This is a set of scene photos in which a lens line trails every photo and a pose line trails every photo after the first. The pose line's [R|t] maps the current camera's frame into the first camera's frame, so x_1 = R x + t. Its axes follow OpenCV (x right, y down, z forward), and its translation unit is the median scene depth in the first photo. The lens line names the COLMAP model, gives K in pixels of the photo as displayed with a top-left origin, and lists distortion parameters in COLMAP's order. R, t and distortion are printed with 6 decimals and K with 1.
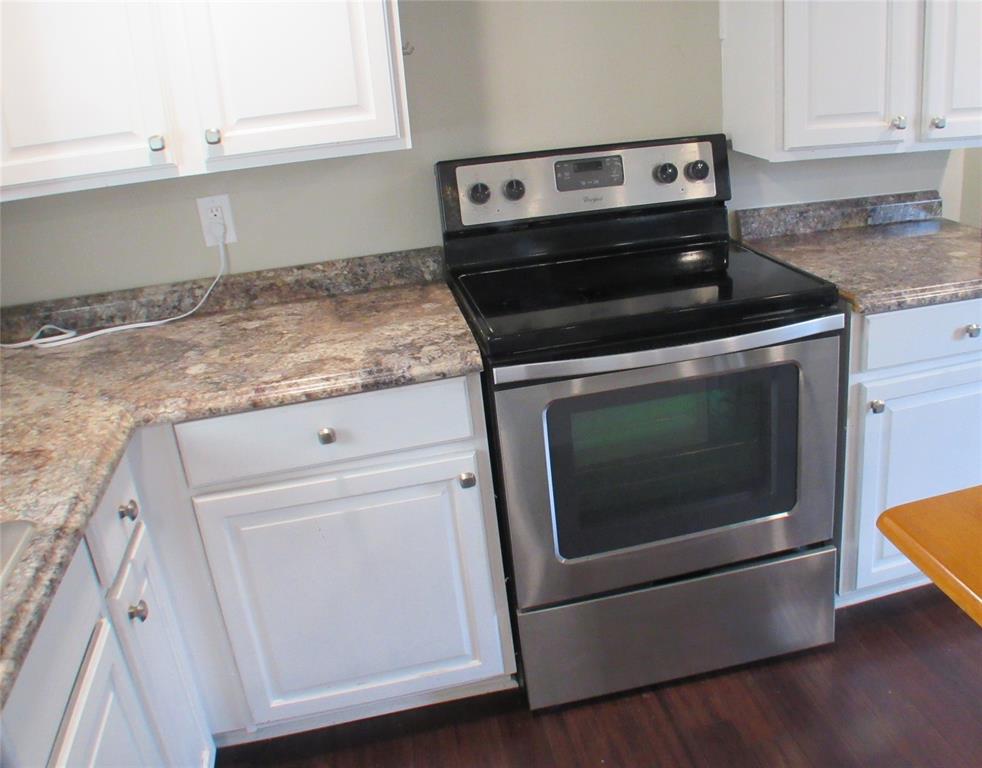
lens RADIAL K [[886.4, 0, 574.1], [0, 886.4, 355.9], [0, 0, 1]] dist [-0.159075, 0.004834]
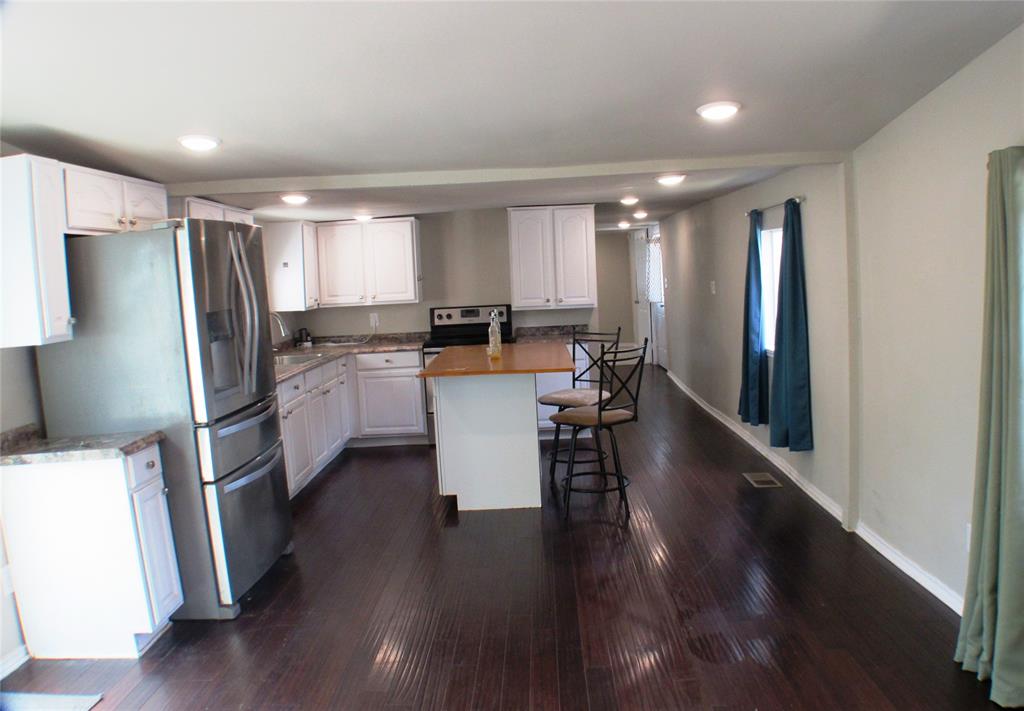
lens RADIAL K [[779.9, 0, 509.8], [0, 779.9, 348.8], [0, 0, 1]] dist [-0.145139, 0.013962]
pose [[0.960574, 0.045402, -0.274291, 1.125078], [-0.110452, 0.967698, -0.226629, 0.686977], [0.255142, 0.247990, 0.934561, -2.061669]]
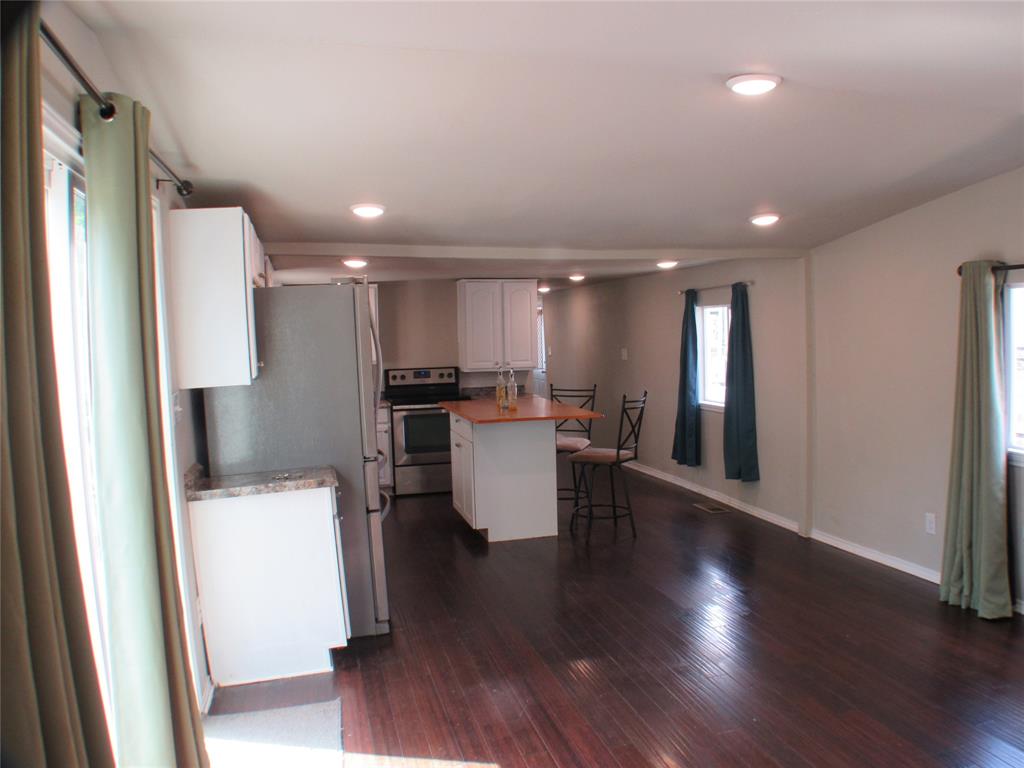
lens RADIAL K [[785.4, 0, 513.2], [0, 785.4, 392.0], [0, 0, 1]] dist [-0.131627, -0.003664]
pose [[0.999216, 0.037534, 0.012563, 0.406021], [-0.032404, 0.958003, -0.284922, 0.909591], [-0.022730, 0.284292, 0.958468, -2.514434]]
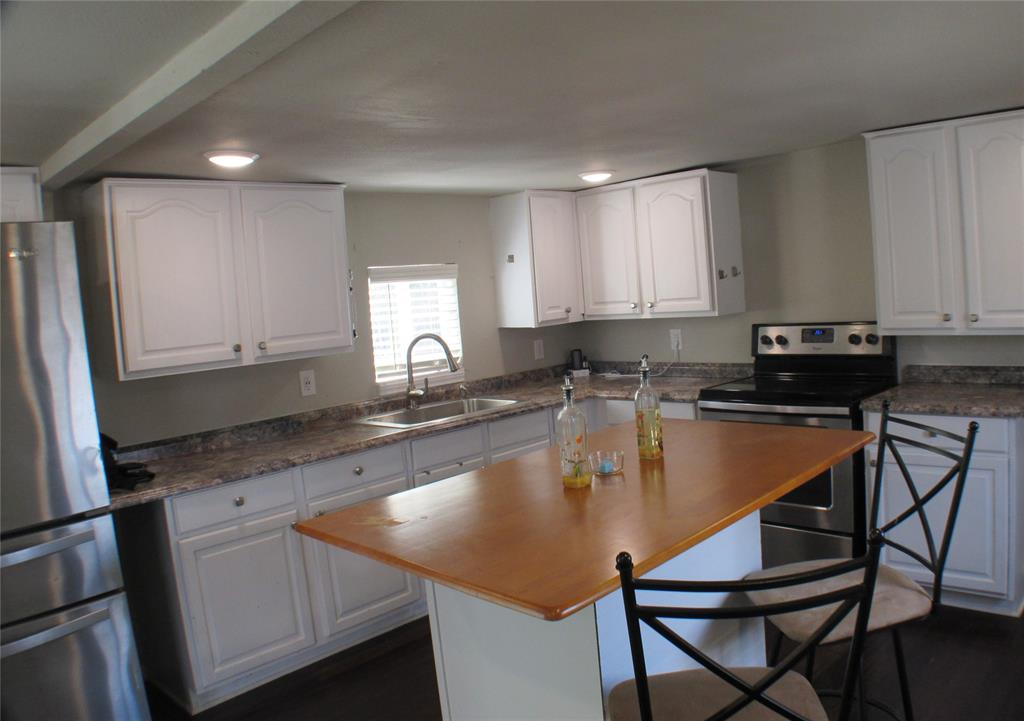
lens RADIAL K [[793.1, 0, 509.0], [0, 793.1, 342.5], [0, 0, 1]] dist [-0.140558, 0.006056]
pose [[0.505396, 0.085569, -0.858634, 1.241135], [-0.257422, 0.964711, -0.055379, 0.093465], [0.823595, 0.249019, 0.509588, -0.513384]]
